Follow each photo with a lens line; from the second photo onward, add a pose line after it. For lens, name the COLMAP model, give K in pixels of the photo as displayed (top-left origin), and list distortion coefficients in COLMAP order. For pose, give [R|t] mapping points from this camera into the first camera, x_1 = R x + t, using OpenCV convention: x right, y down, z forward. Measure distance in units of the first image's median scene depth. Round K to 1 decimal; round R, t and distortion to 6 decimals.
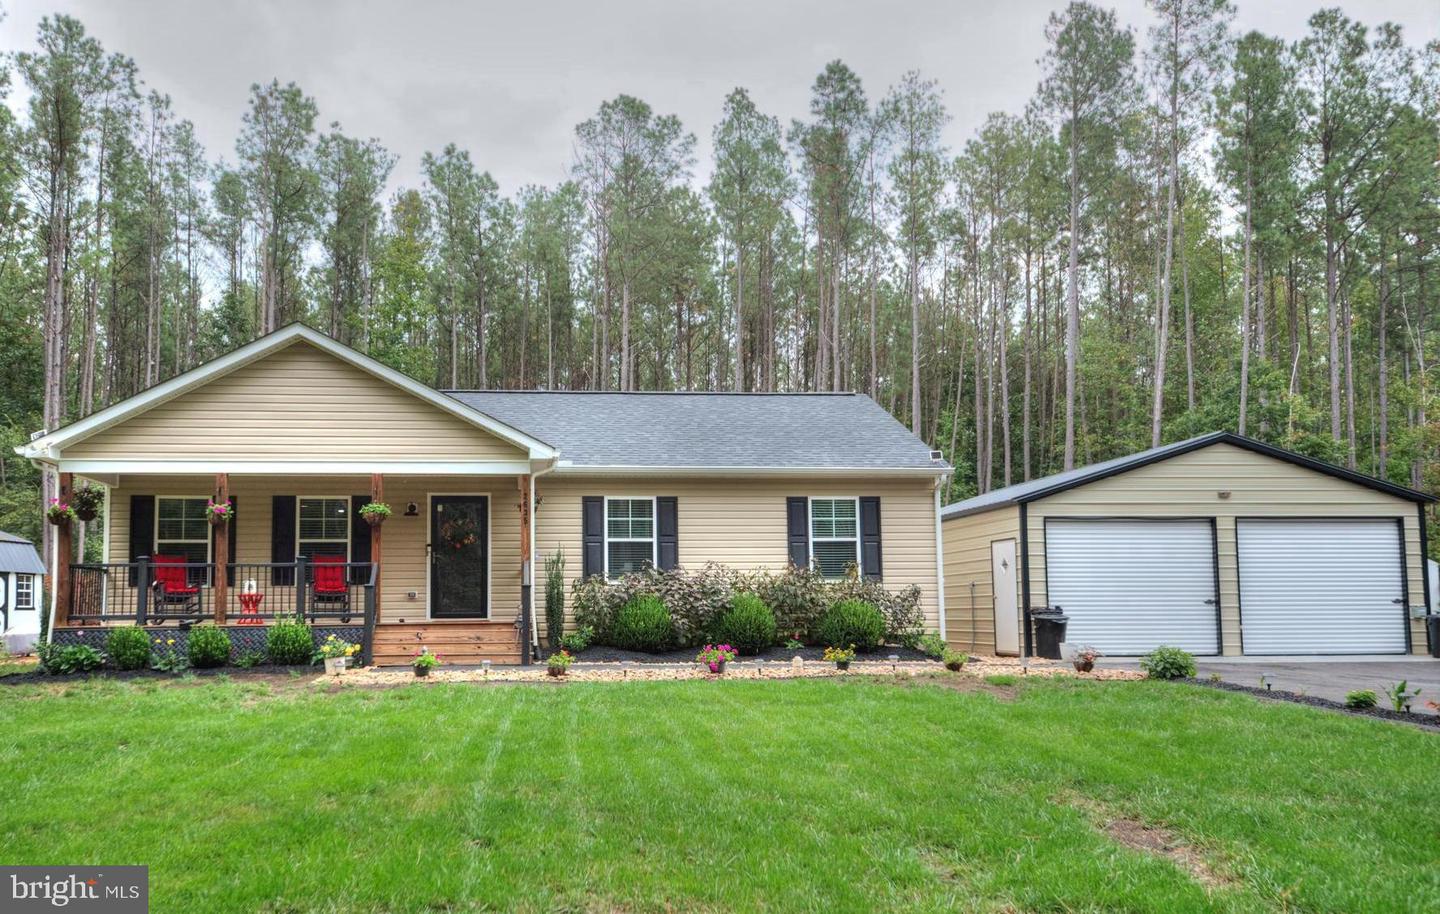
lens RADIAL K [[1085.5, 0, 616.5], [0, 1085.5, 543.2], [0, 0, 1]] dist [0.011046, 0.000590]
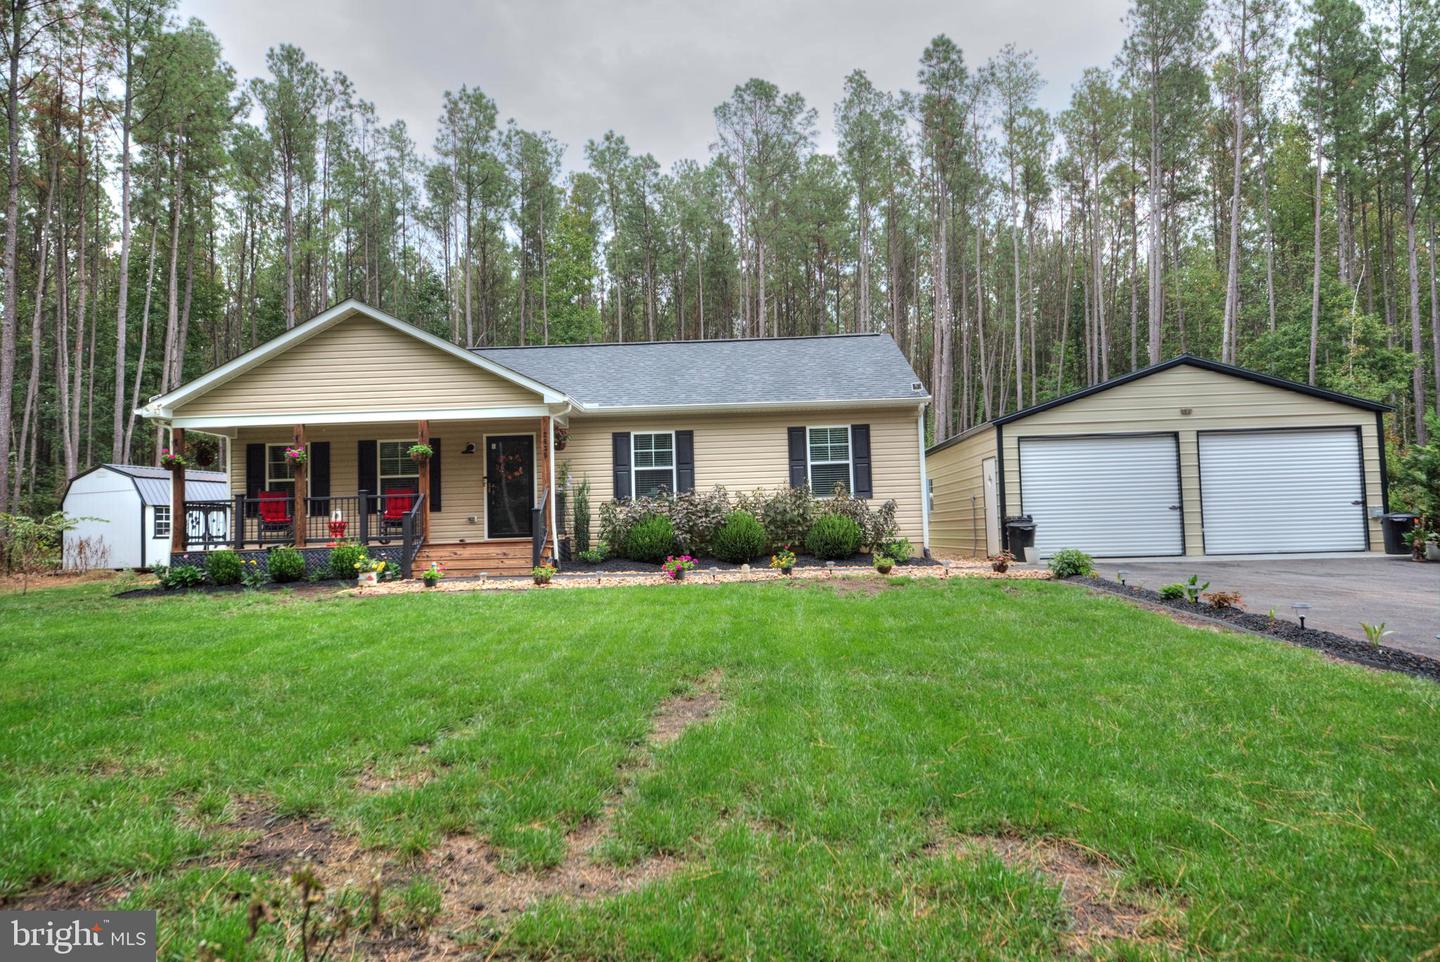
lens RADIAL K [[940.1, 0, 720.0], [0, 940.1, 481.0], [0, 0, 1]] dist [0.021559, 0.000437]
pose [[0.994458, -0.028299, -0.101250, 0.182388], [0.029696, 0.999483, 0.012310, 0.000578], [0.100849, -0.015249, 0.994785, -0.011921]]
